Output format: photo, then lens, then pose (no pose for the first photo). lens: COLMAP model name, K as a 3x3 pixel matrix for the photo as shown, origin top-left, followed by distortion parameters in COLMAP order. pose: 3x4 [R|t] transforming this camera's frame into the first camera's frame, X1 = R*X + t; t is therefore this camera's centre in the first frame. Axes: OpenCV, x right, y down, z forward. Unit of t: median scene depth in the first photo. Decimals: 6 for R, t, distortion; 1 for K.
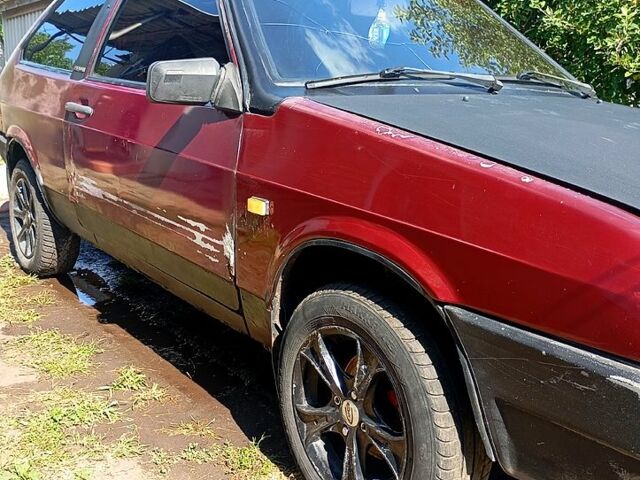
lens RADIAL K [[720.9, 0, 320.0], [0, 720.9, 240.0], [0, 0, 1]] dist [-0.010644, -0.026318]
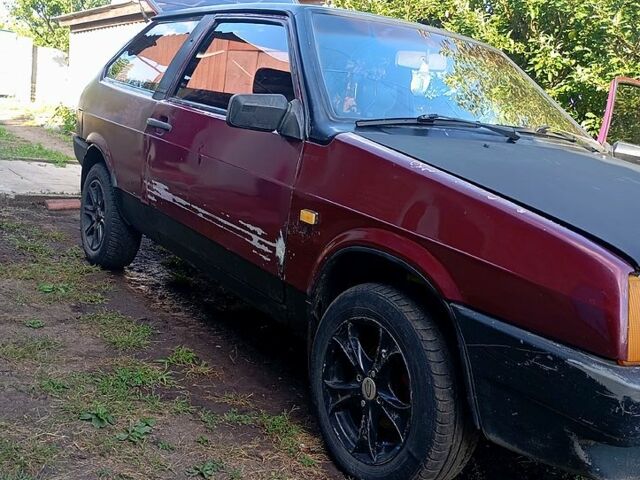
lens RADIAL K [[720.9, 0, 320.0], [0, 720.9, 240.0], [0, 0, 1]] dist [-0.010644, -0.026318]
pose [[0.995049, 0.090741, -0.040540, -0.012654], [-0.092333, 0.994952, -0.039296, 0.037645], [0.036769, 0.042844, 0.998405, -0.219087]]
